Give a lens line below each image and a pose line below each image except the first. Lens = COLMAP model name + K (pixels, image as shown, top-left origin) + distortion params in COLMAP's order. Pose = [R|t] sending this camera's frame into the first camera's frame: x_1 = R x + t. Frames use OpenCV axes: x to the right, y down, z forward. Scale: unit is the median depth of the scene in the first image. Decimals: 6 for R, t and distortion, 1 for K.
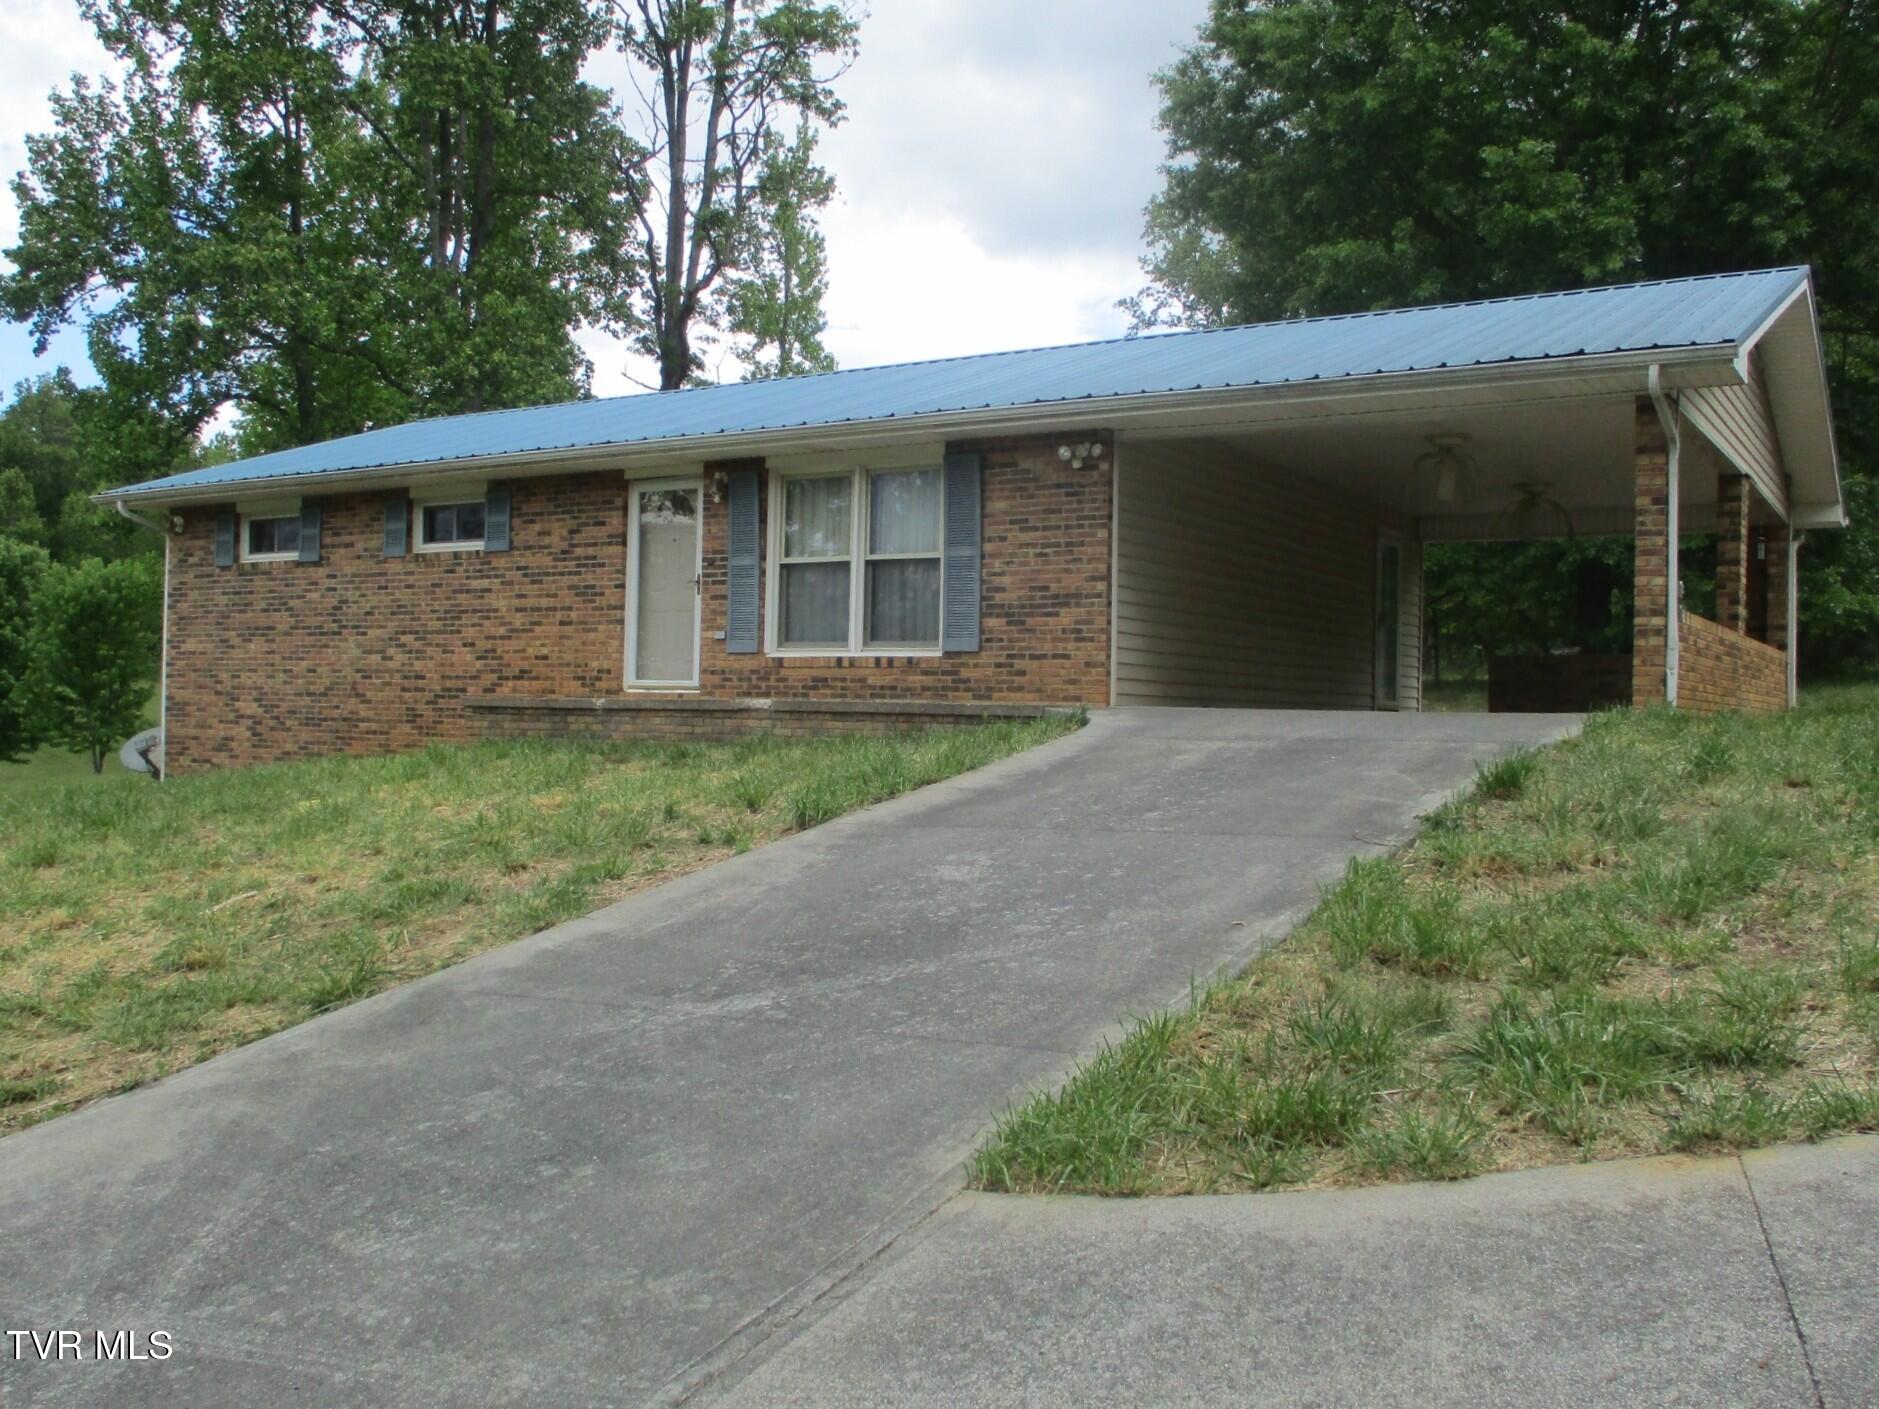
lens RADIAL K [[1644.9, 0, 993.0], [0, 1644.9, 702.6], [0, 0, 1]] dist [-0.034522, 0.010190]
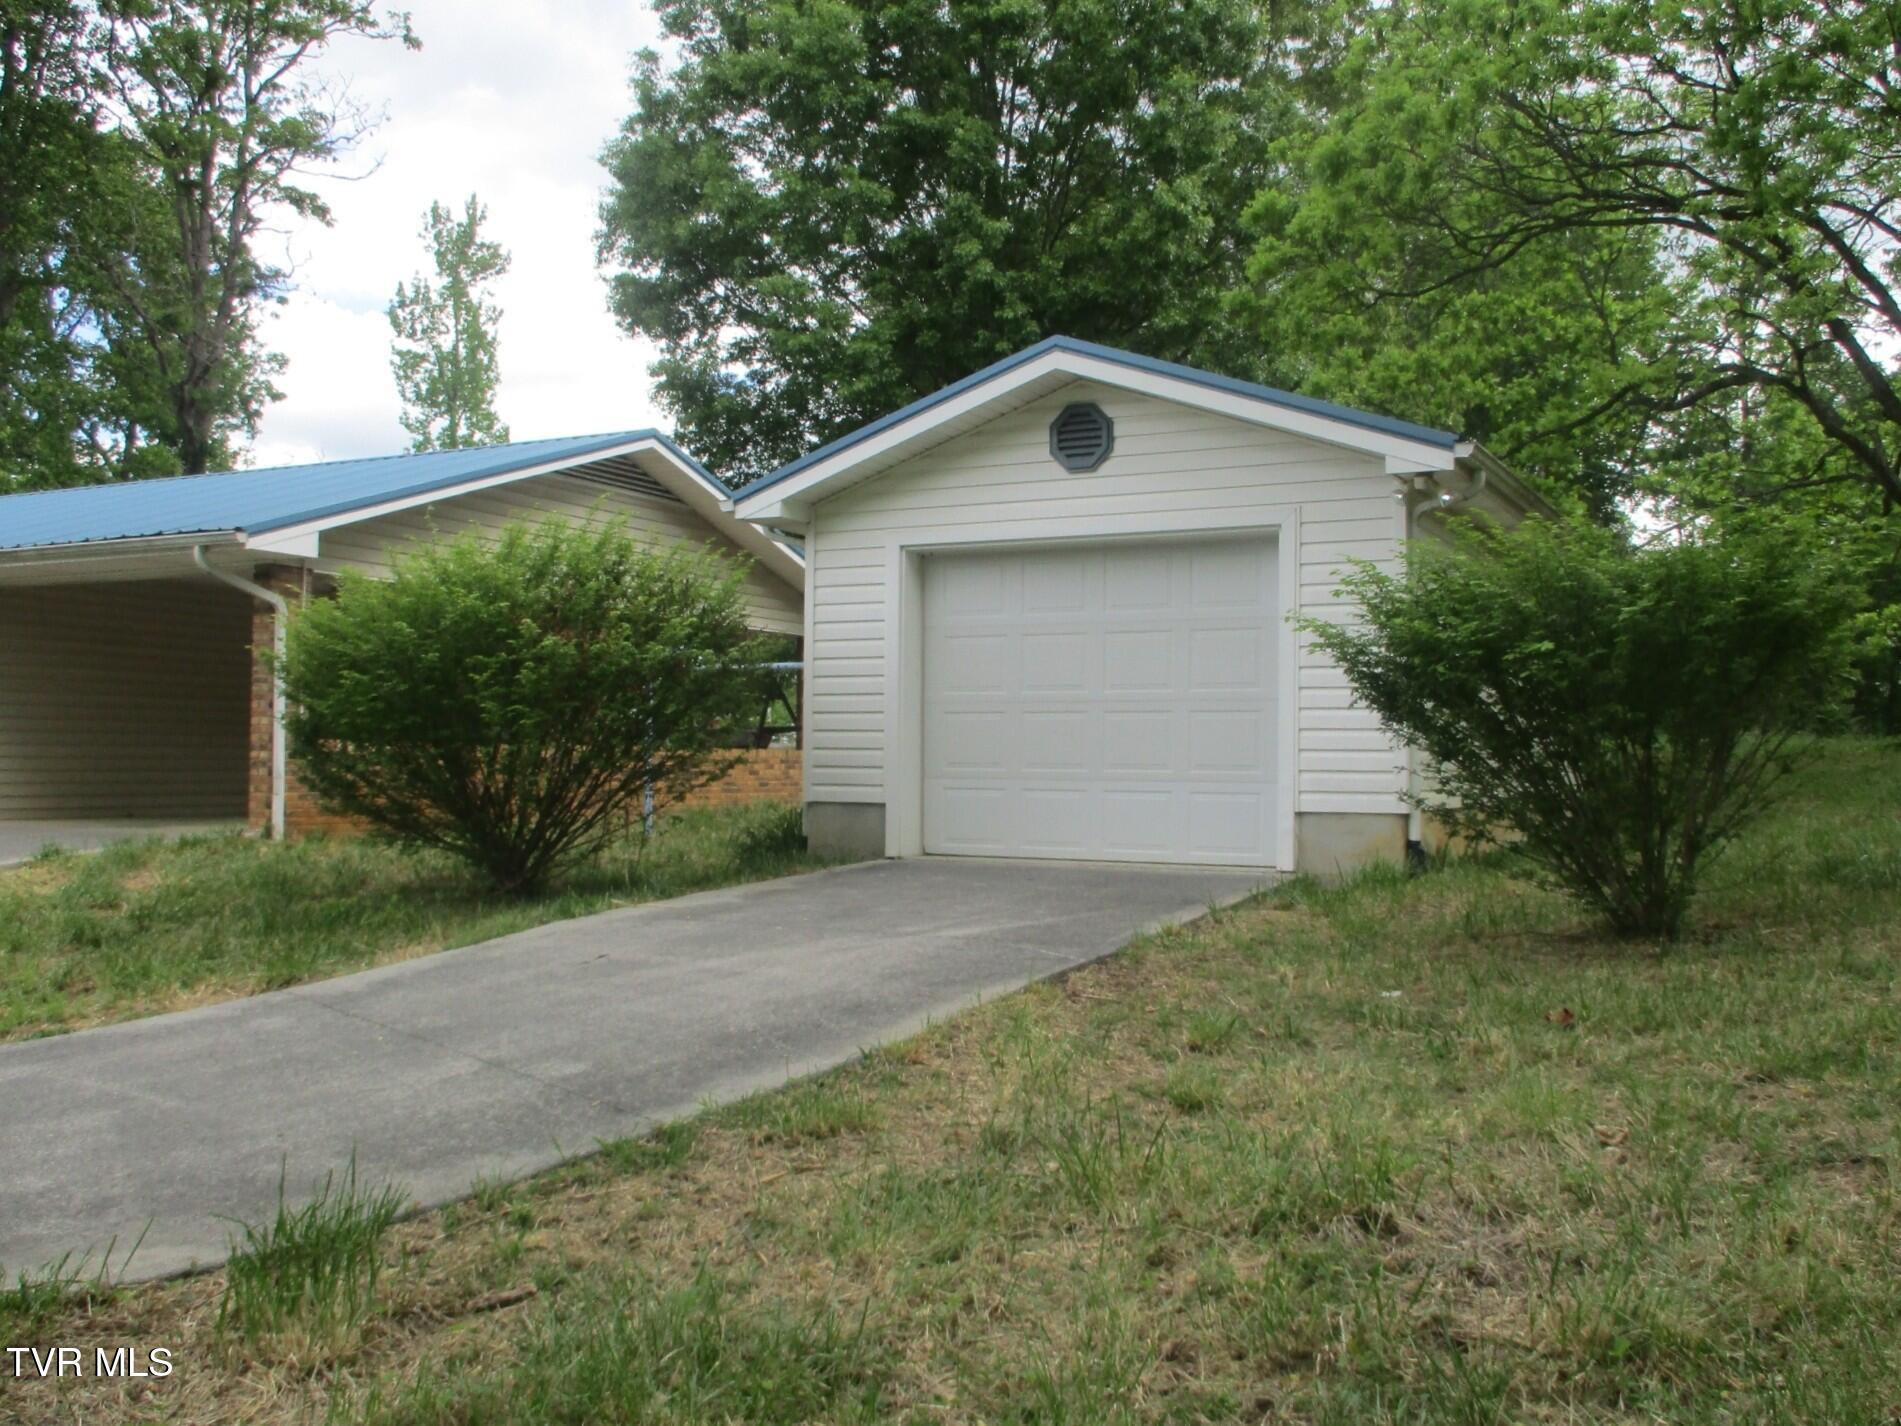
lens RADIAL K [[1664.2, 0, 1004.6], [0, 1664.2, 711.1], [0, 0, 1]] dist [-0.034522, 0.010190]
pose [[0.996408, -0.005156, 0.084530, 0.572631], [0.007538, 0.999583, -0.027887, -0.029868], [-0.084351, 0.028424, 0.996031, -0.165865]]
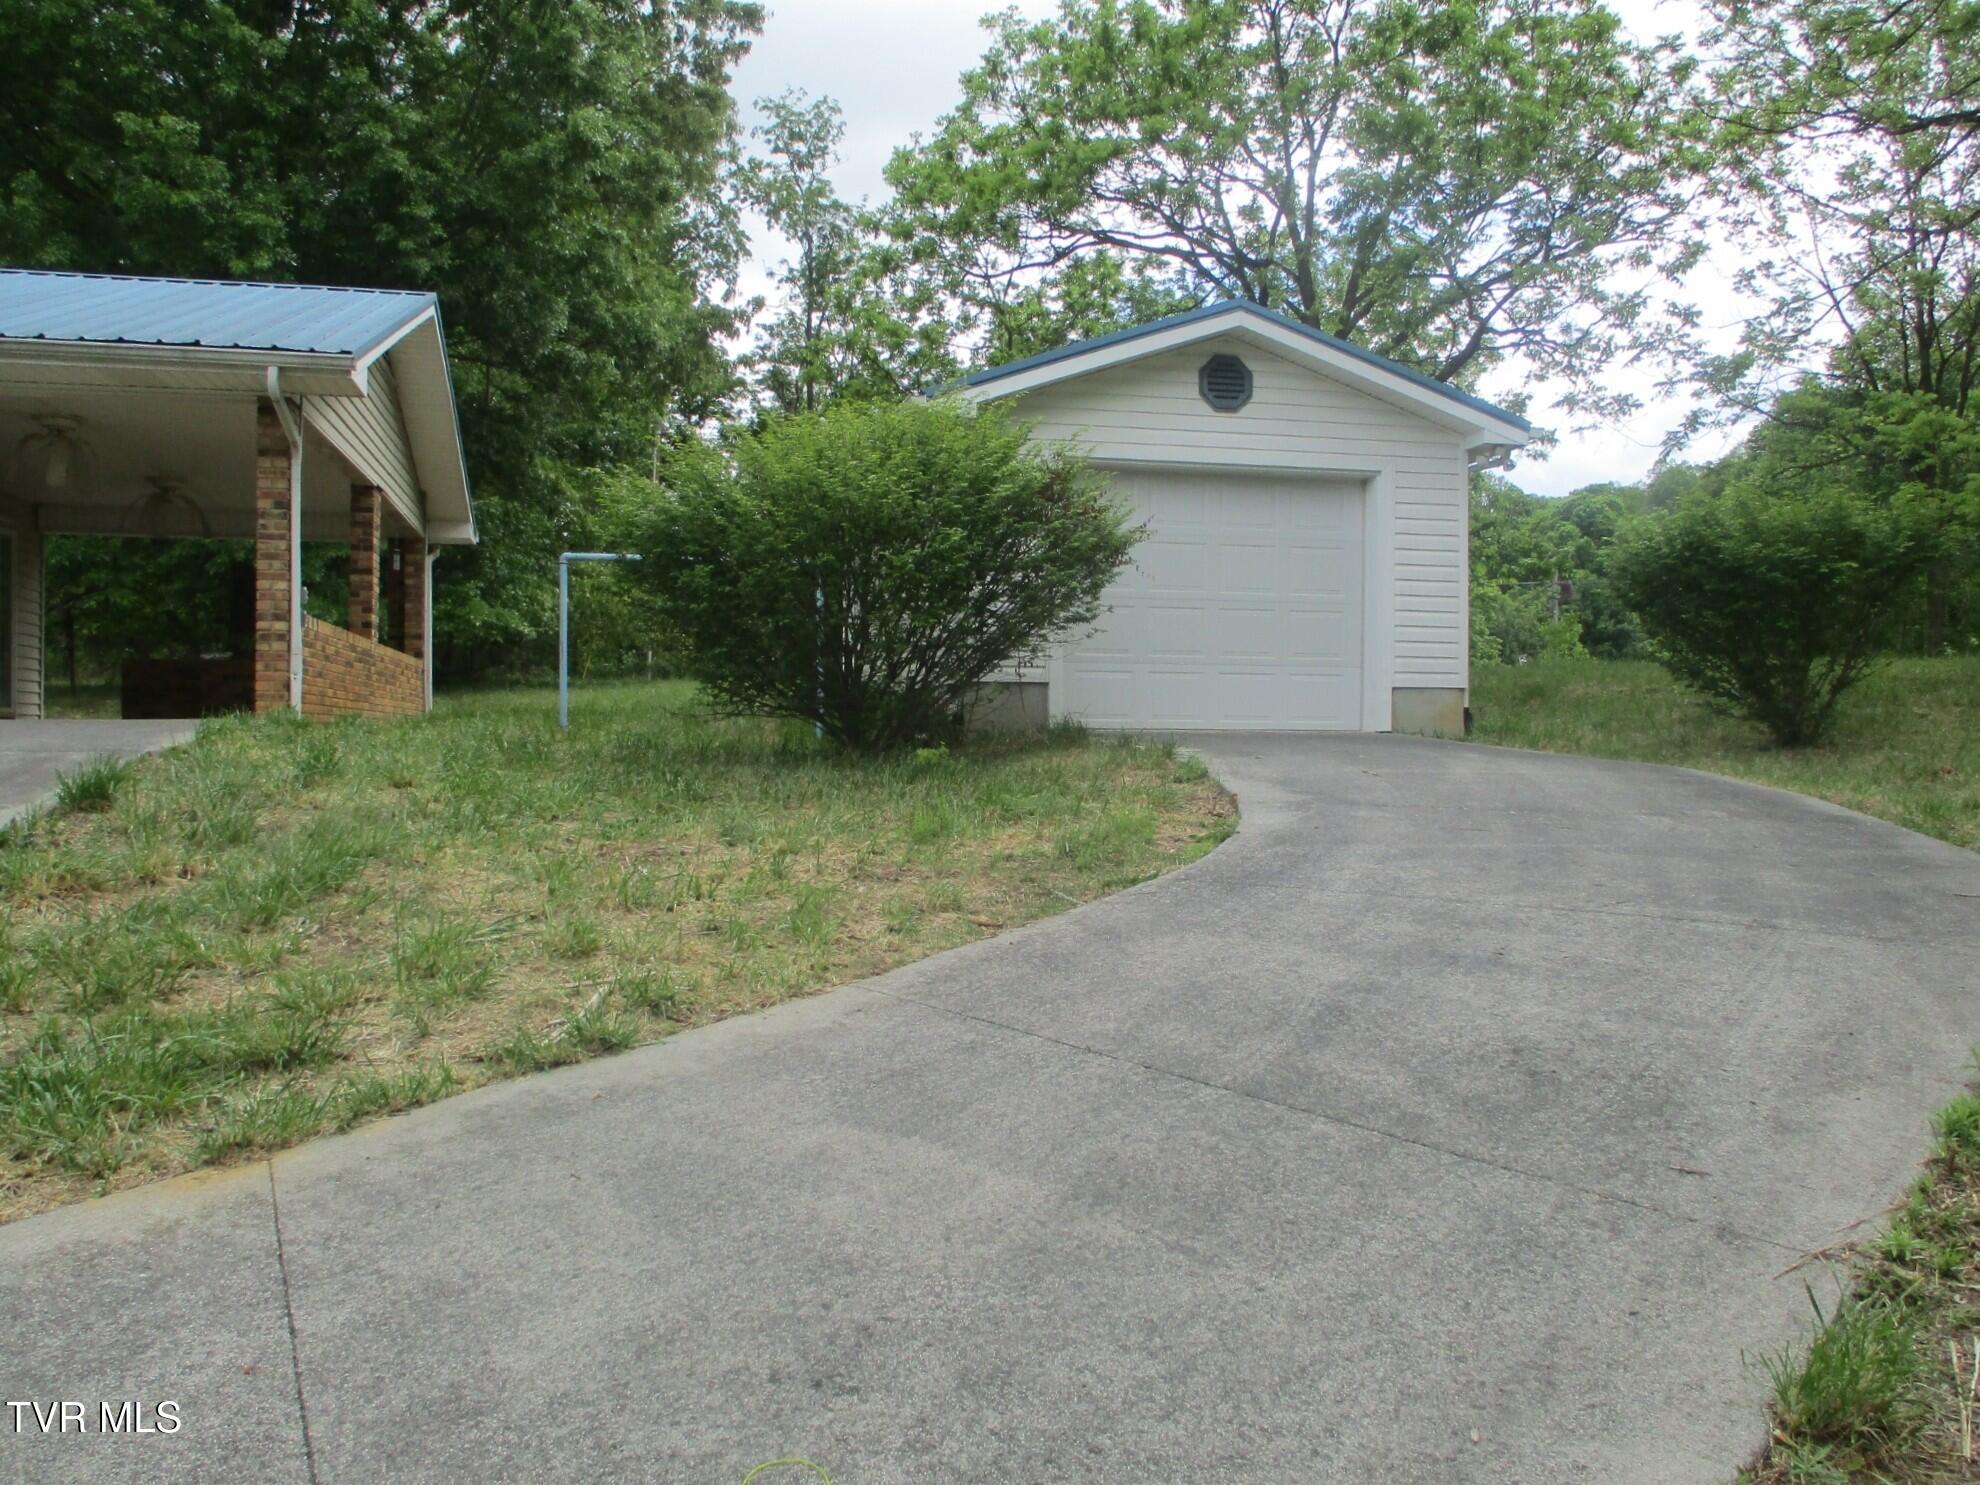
lens RADIAL K [[1631.0, 0, 968.5], [0, 1631.0, 741.9], [0, 0, 1]] dist [-0.033279, 0.006738]
pose [[0.724178, -0.016508, 0.689415, 0.019374], [0.002524, 0.999770, 0.021289, 0.000508], [-0.689608, -0.013677, 0.724054, -0.002185]]
